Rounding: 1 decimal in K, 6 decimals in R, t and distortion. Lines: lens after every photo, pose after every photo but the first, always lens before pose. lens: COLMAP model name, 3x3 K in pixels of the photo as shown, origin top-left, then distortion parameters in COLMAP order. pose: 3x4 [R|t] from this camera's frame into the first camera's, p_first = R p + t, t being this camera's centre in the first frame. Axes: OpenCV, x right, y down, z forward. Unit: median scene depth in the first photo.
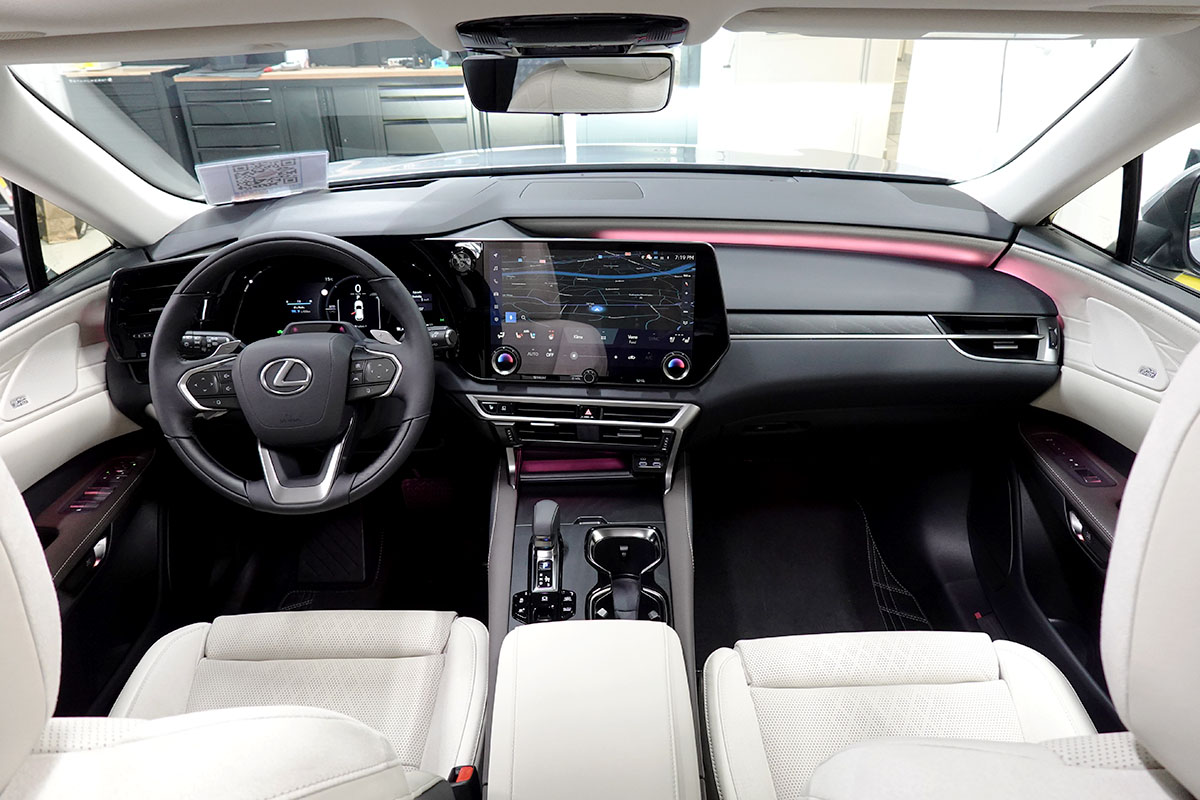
lens RADIAL K [[835.3, 0, 600.0], [0, 835.3, 400.0], [0, 0, 1]] dist [0.000017, 0.001909]
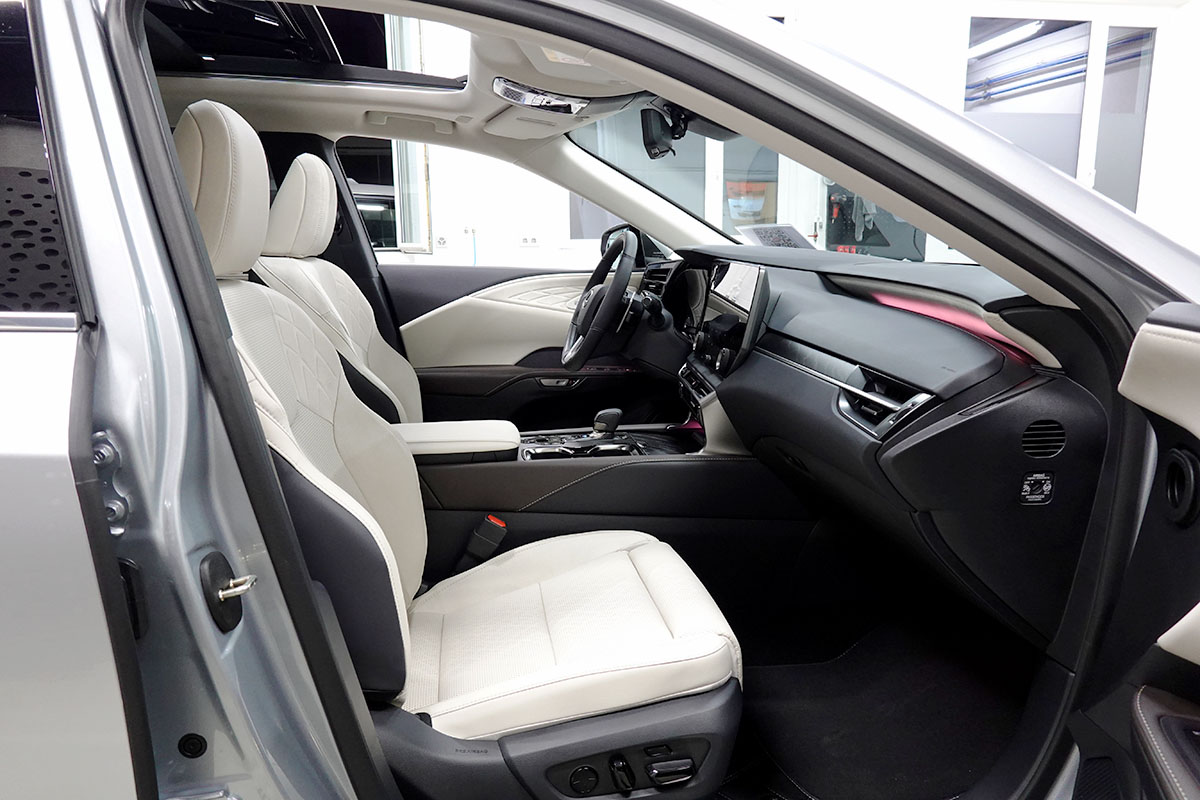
lens RADIAL K [[815.2, 0, 600.0], [0, 815.2, 400.0], [0, 0, 1]] dist [0.001535, 0.000106]
pose [[0.142316, 0.205970, -0.968154, 1.253547], [-0.455827, 0.881859, 0.120606, -0.050164], [0.878617, 0.424147, 0.219390, 0.597525]]
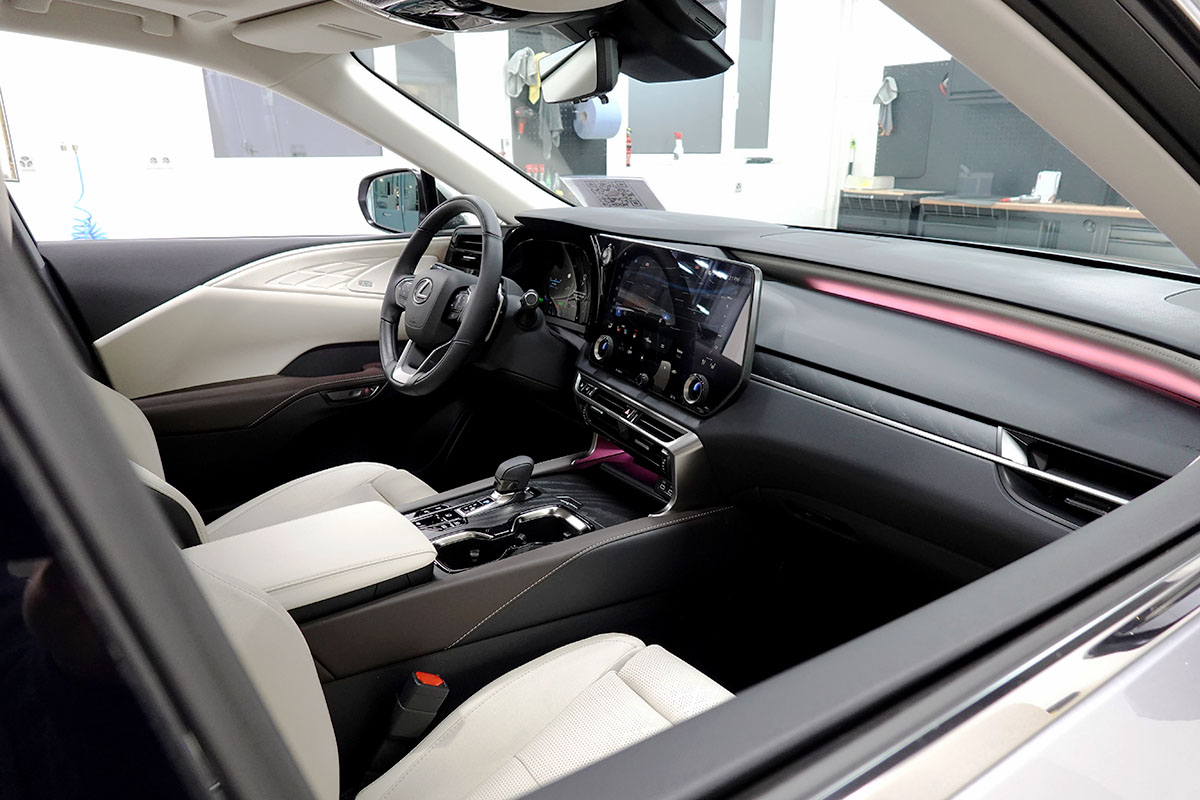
lens RADIAL K [[815.2, 0, 600.0], [0, 815.2, 400.0], [0, 0, 1]] dist [0.001535, 0.000106]
pose [[0.568381, 0.269845, -0.777256, 0.742651], [-0.393900, 0.918634, 0.030882, -0.015437], [0.722348, 0.288608, 0.628426, 0.350385]]
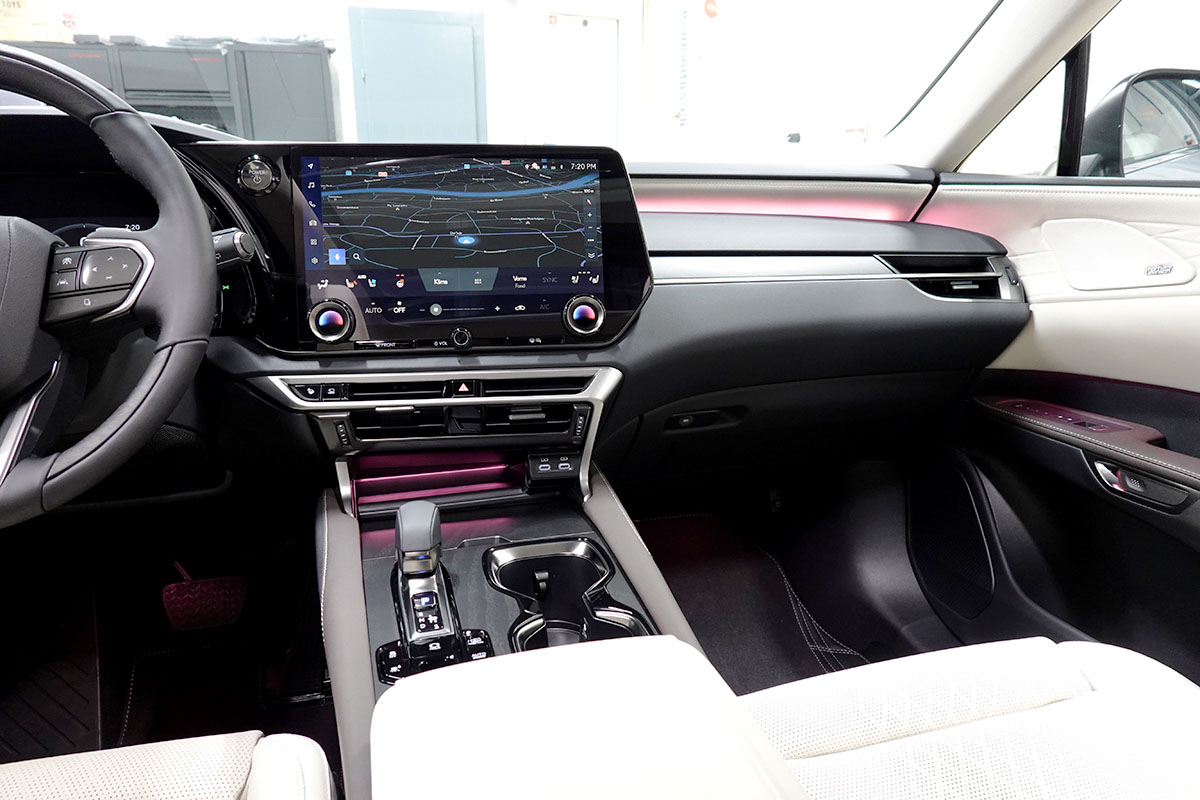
lens RADIAL K [[802.6, 0, 600.0], [0, 802.6, 400.0], [0, 0, 1]] dist [-0.001890, -0.000665]
pose [[0.964432, -0.053641, 0.258830, -0.076626], [0.107851, 0.973833, -0.200043, 0.167686], [-0.241327, 0.220843, 0.944981, 0.365591]]
